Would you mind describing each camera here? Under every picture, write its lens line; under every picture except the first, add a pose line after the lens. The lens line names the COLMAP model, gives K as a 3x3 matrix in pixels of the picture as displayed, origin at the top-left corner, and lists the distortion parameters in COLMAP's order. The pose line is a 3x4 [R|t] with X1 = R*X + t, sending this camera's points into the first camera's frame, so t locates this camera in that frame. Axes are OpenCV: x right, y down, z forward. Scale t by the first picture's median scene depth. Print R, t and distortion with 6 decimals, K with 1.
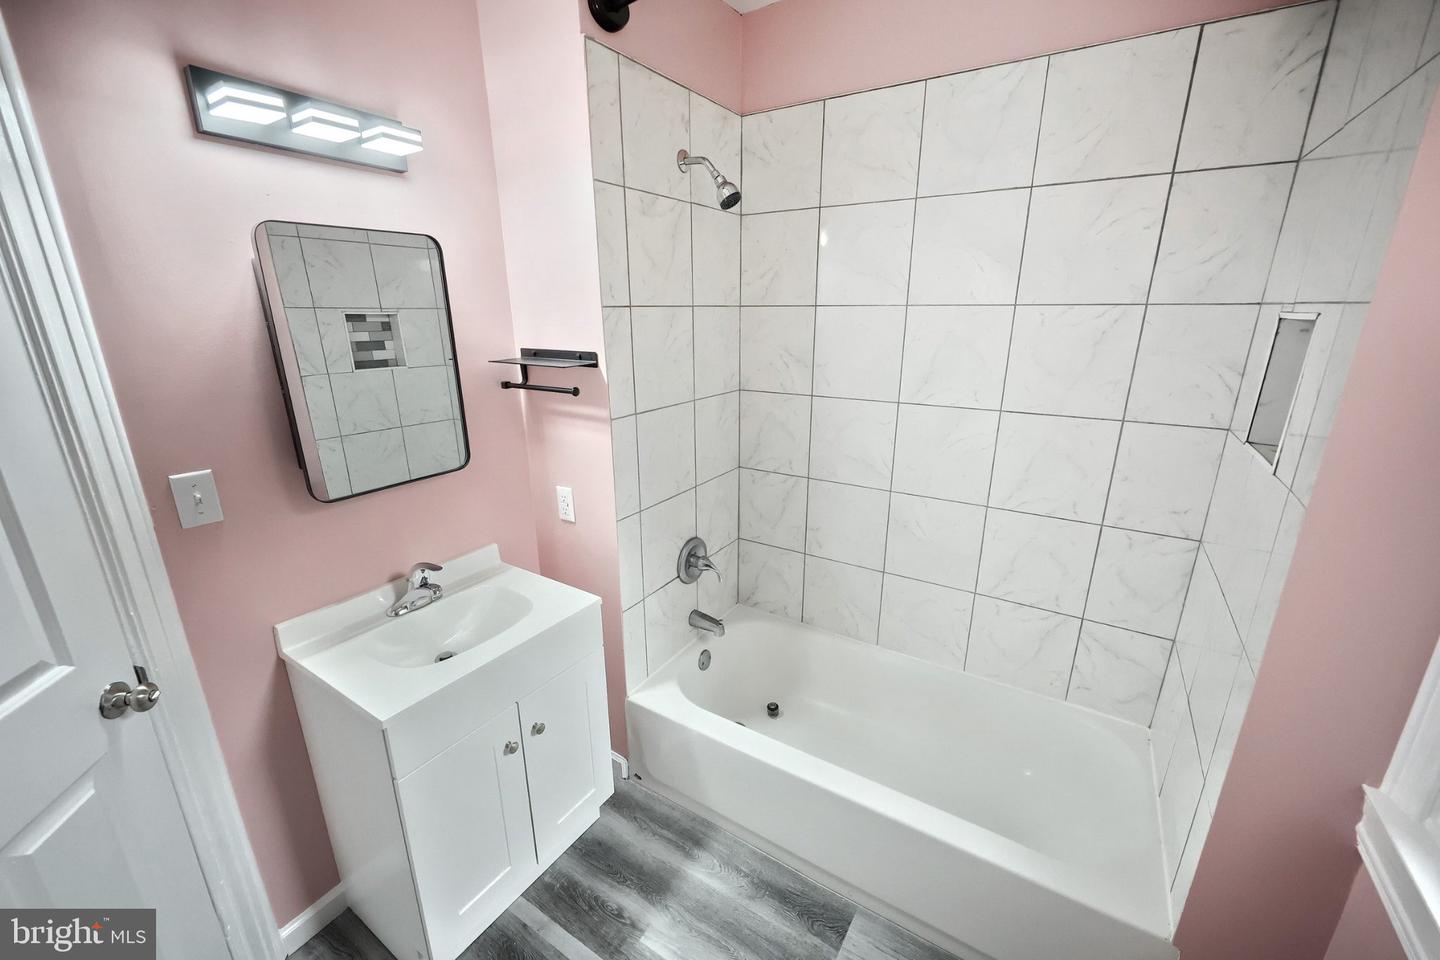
lens RADIAL K [[583.0, 0, 714.2], [0, 583.0, 483.5], [0, 0, 1]] dist [-0.003125, 0.000420]
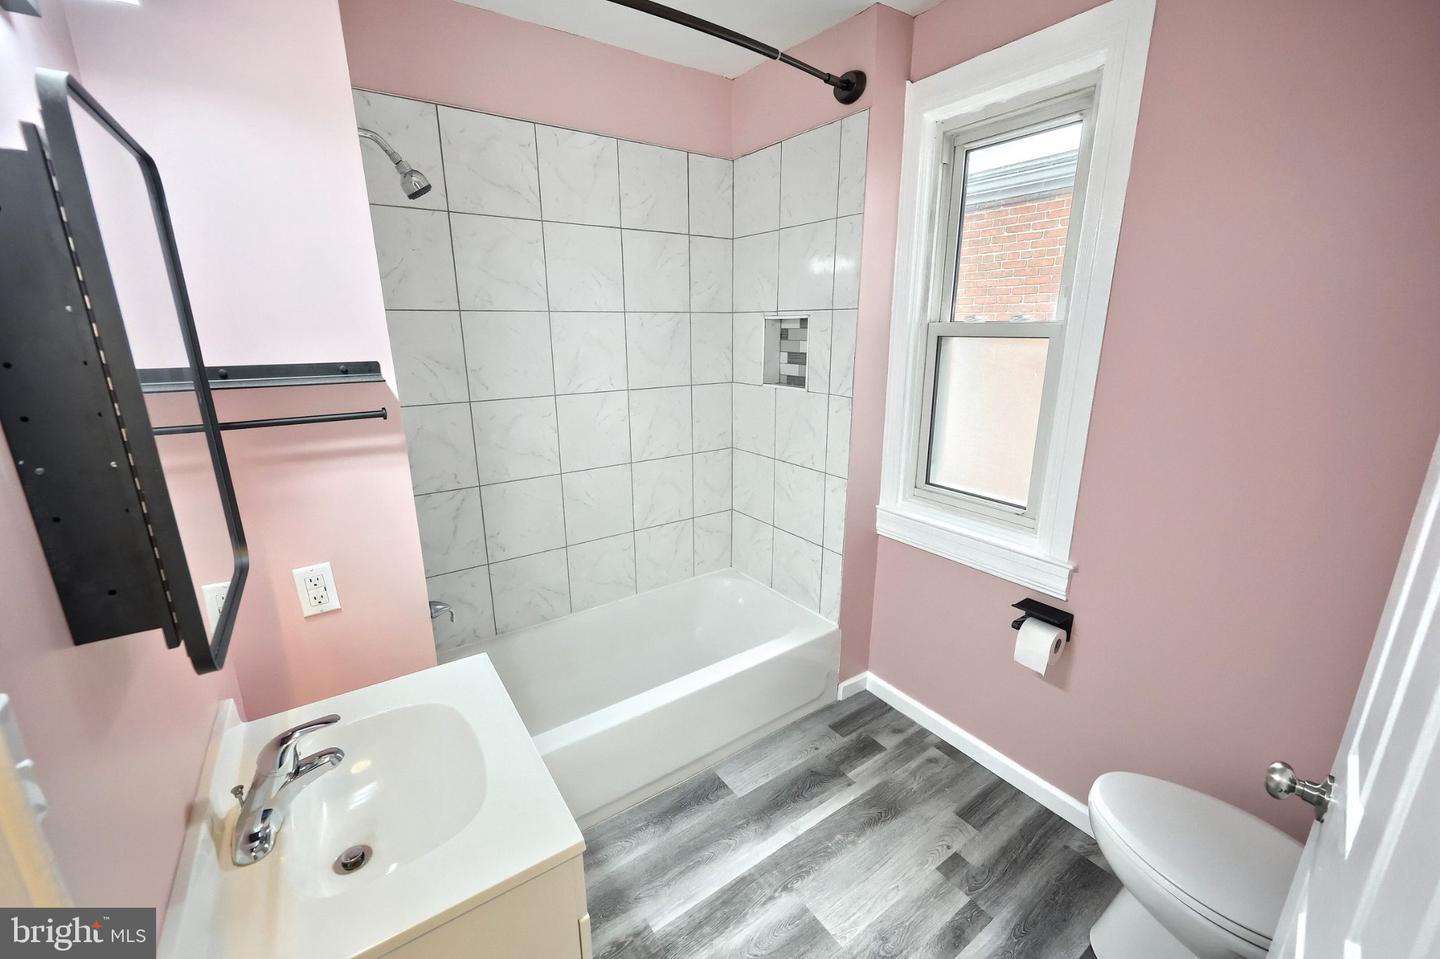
lens RADIAL K [[583.0, 0, 718.9], [0, 583.0, 479.1], [0, 0, 1]] dist [-0.003125, 0.000420]
pose [[0.369083, -0.235588, 0.899042, -0.726098], [0.271576, 0.952458, 0.138095, -0.059596], [-0.888833, 0.193190, 0.415516, 0.301388]]
